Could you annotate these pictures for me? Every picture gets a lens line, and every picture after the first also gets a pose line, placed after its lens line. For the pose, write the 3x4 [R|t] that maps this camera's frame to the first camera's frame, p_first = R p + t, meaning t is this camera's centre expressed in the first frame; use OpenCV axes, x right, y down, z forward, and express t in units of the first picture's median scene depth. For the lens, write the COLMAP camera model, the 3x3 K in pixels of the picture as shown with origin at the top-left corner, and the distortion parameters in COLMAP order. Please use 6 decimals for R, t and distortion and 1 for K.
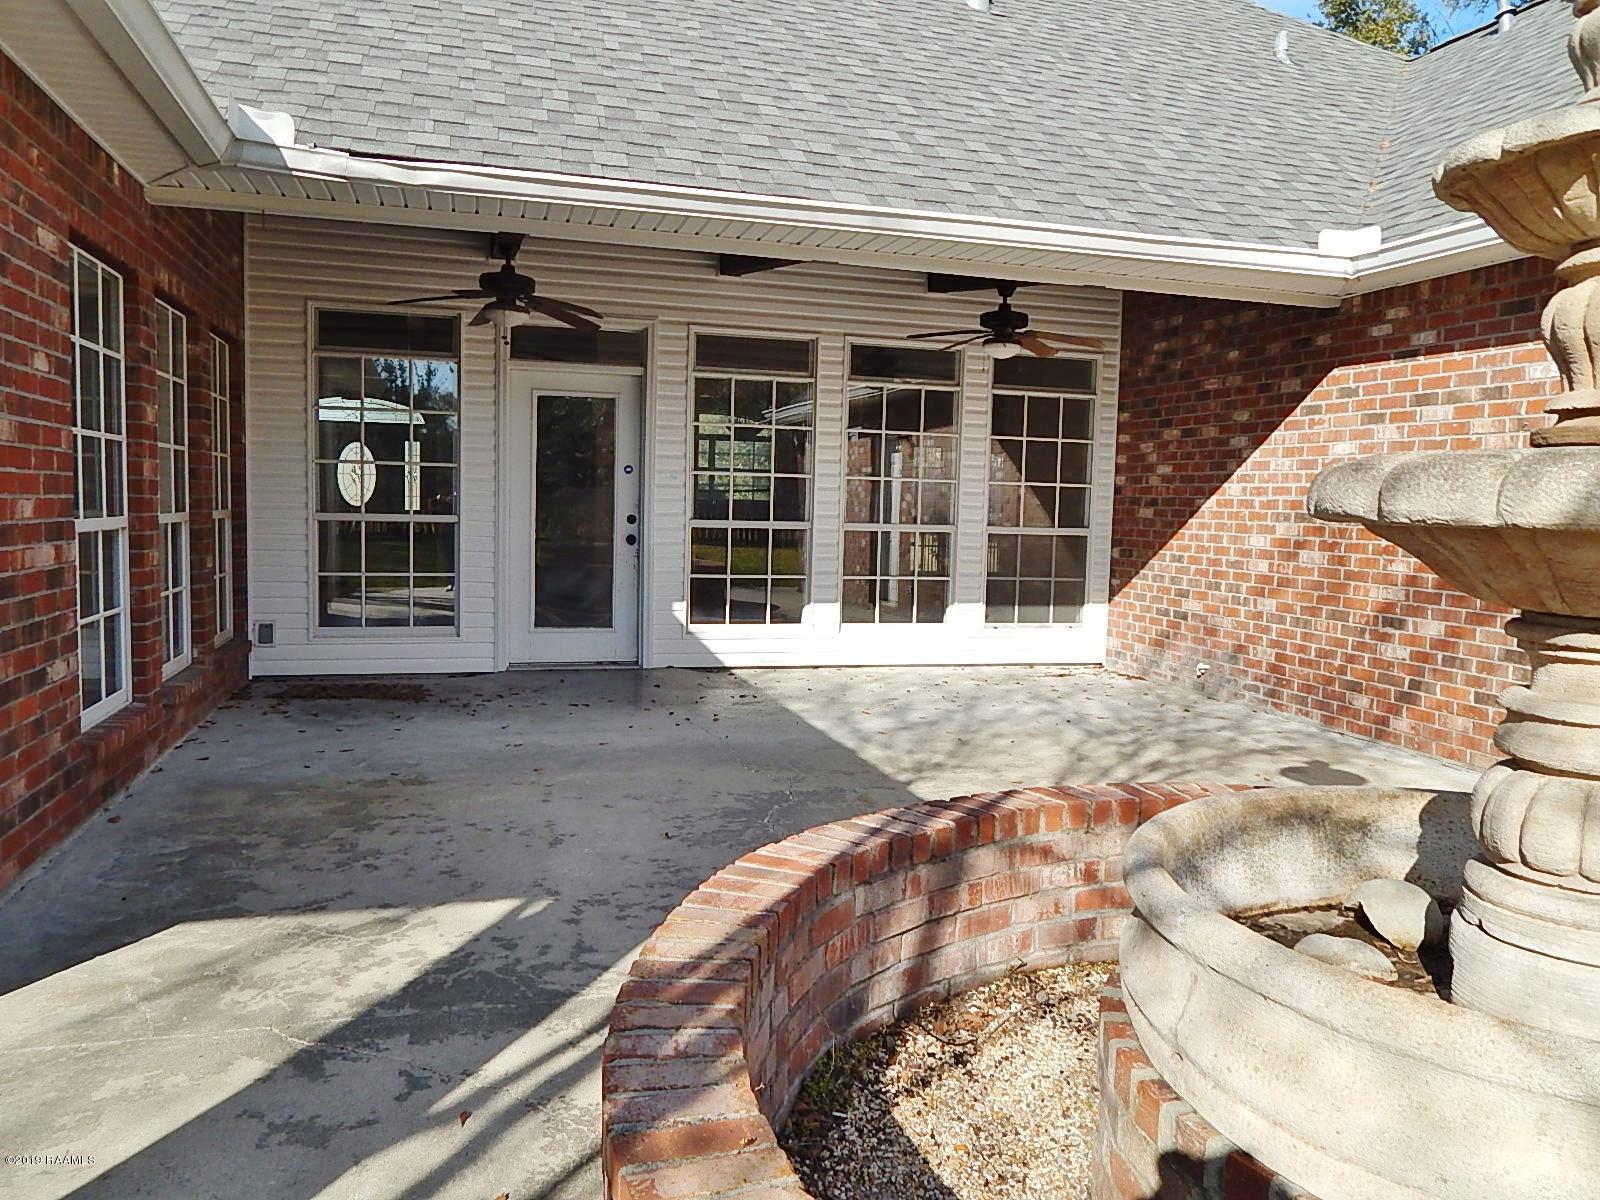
lens RADIAL K [[1179.0, 0, 800.0], [0, 1179.0, 600.0], [0, 0, 1]] dist [-0.002354, 0.000732]
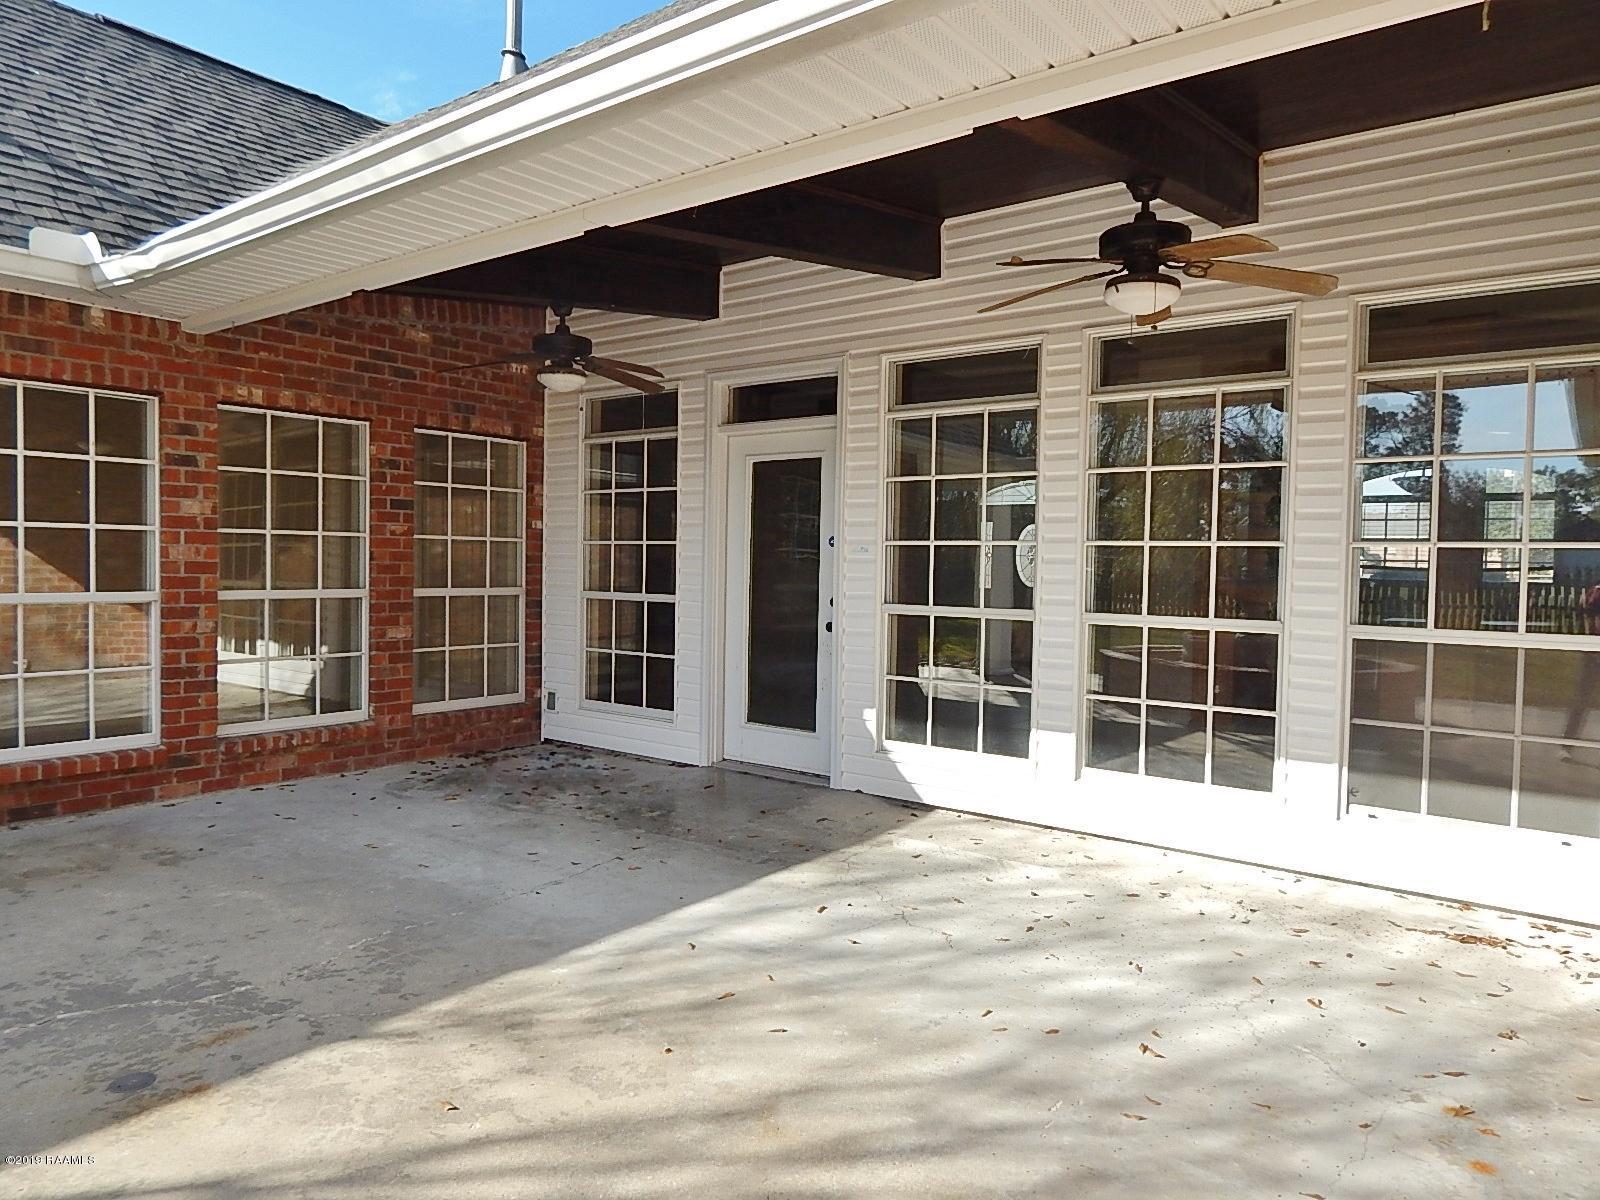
lens RADIAL K [[1058.9, 0, 800.0], [0, 1058.9, 600.0], [0, 0, 1]] dist [0.001138, -0.000885]
pose [[0.588630, 0.013344, -0.808292, 0.441400], [-0.067367, 0.997196, -0.032597, -0.044784], [0.805590, 0.073640, 0.587879, 0.556899]]
